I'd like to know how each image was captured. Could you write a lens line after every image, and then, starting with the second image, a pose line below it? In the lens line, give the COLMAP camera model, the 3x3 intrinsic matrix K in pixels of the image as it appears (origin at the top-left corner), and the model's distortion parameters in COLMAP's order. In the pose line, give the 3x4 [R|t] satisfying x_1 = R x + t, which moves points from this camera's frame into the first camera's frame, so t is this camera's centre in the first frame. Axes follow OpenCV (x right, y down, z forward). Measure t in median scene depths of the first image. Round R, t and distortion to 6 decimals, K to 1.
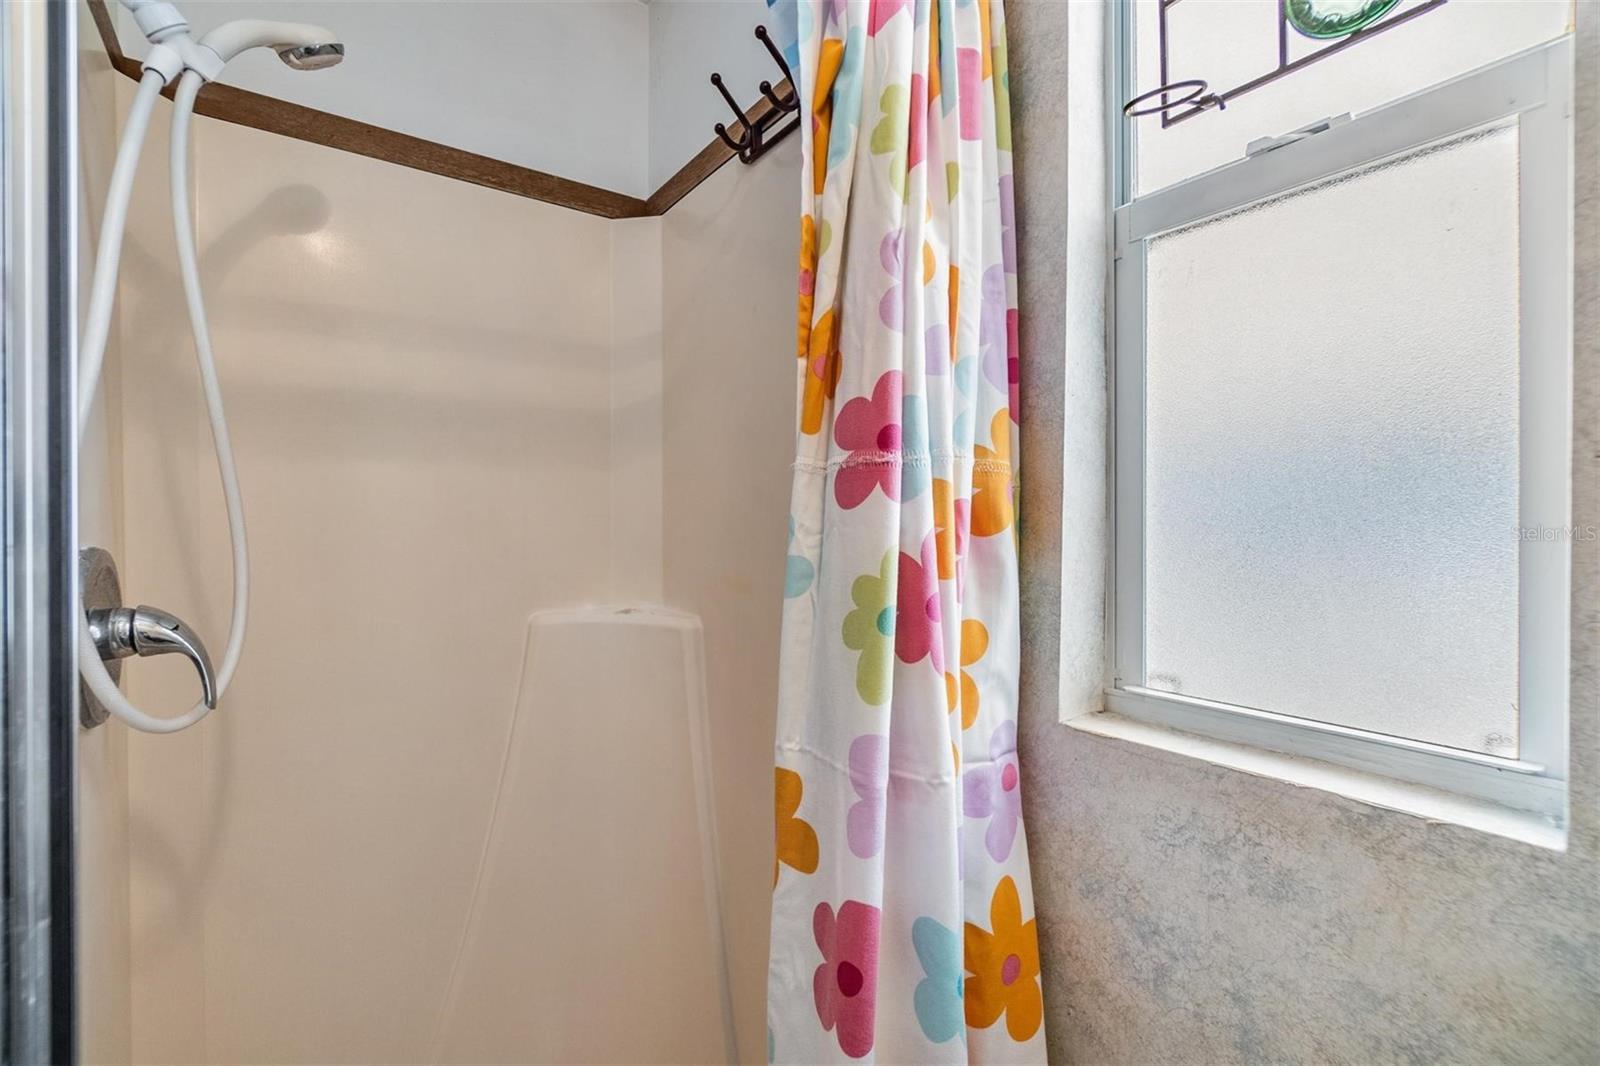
lens RADIAL K [[694.7, 0, 798.5], [0, 694.7, 525.3], [0, 0, 1]] dist [-0.009342, -0.000305]
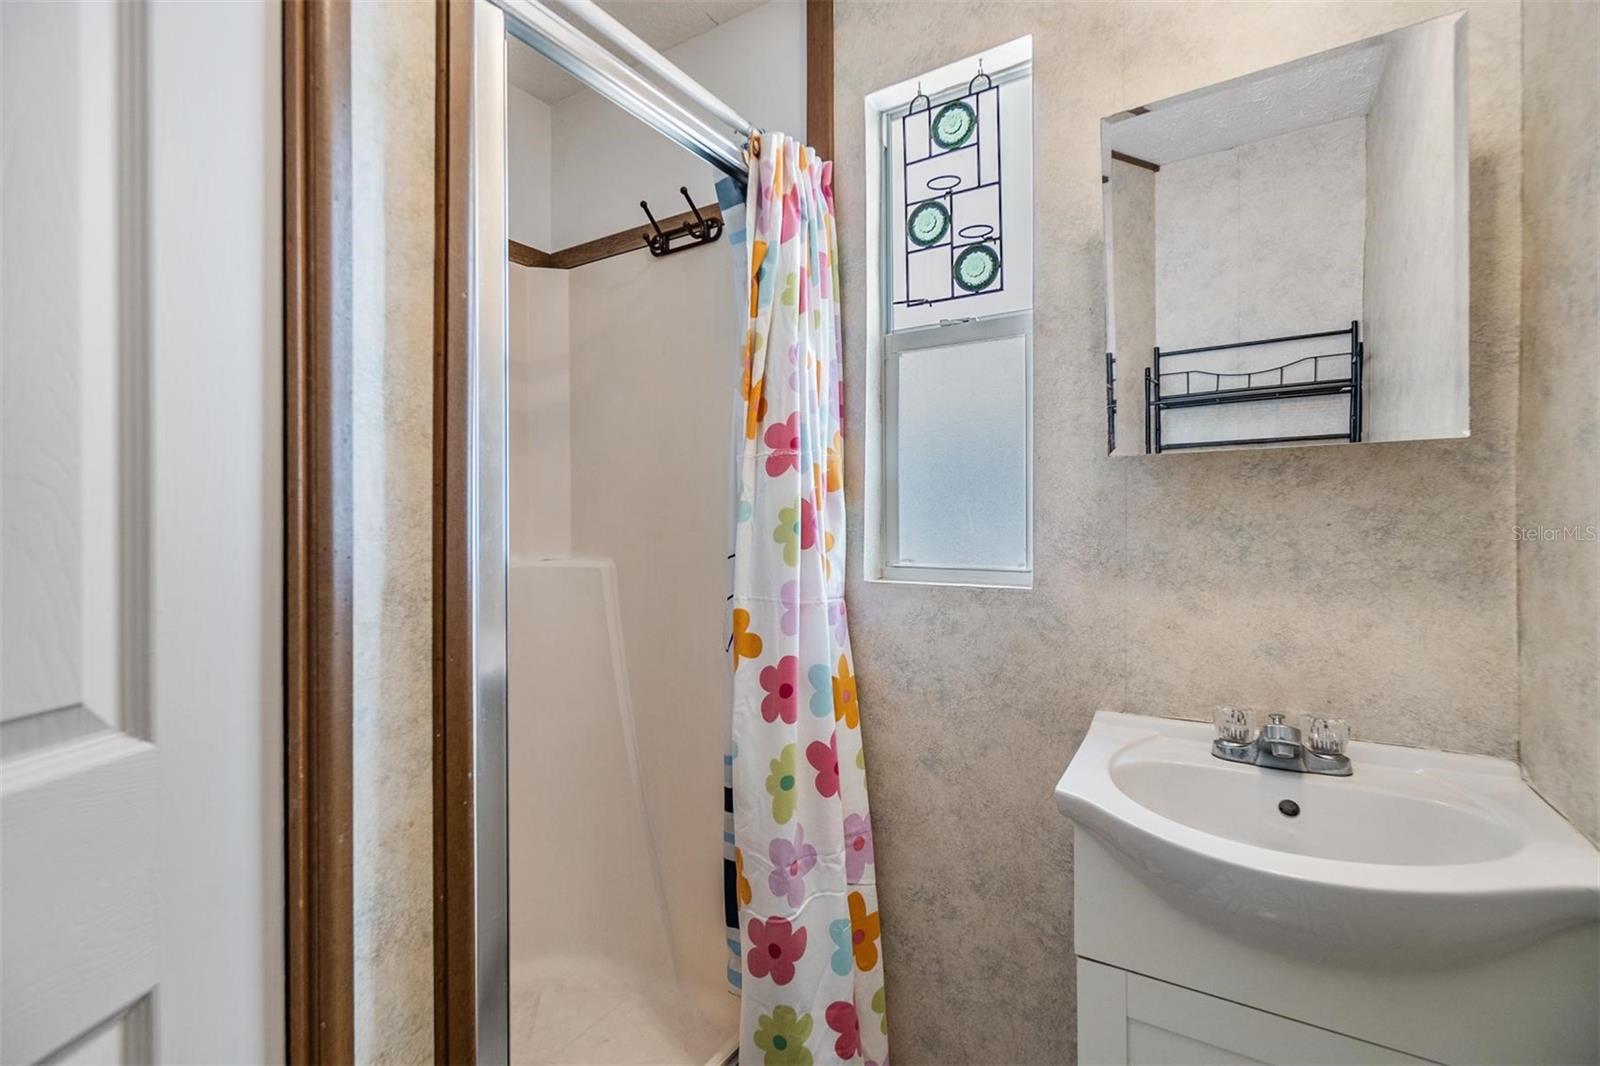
lens RADIAL K [[694.7, 0, 798.5], [0, 694.7, 525.3], [0, 0, 1]] dist [-0.009342, -0.000305]
pose [[0.929520, -0.009879, 0.368639, -0.610284], [0.007435, 0.999940, 0.008050, 0.101578], [-0.368696, -0.004742, 0.929538, -0.924216]]
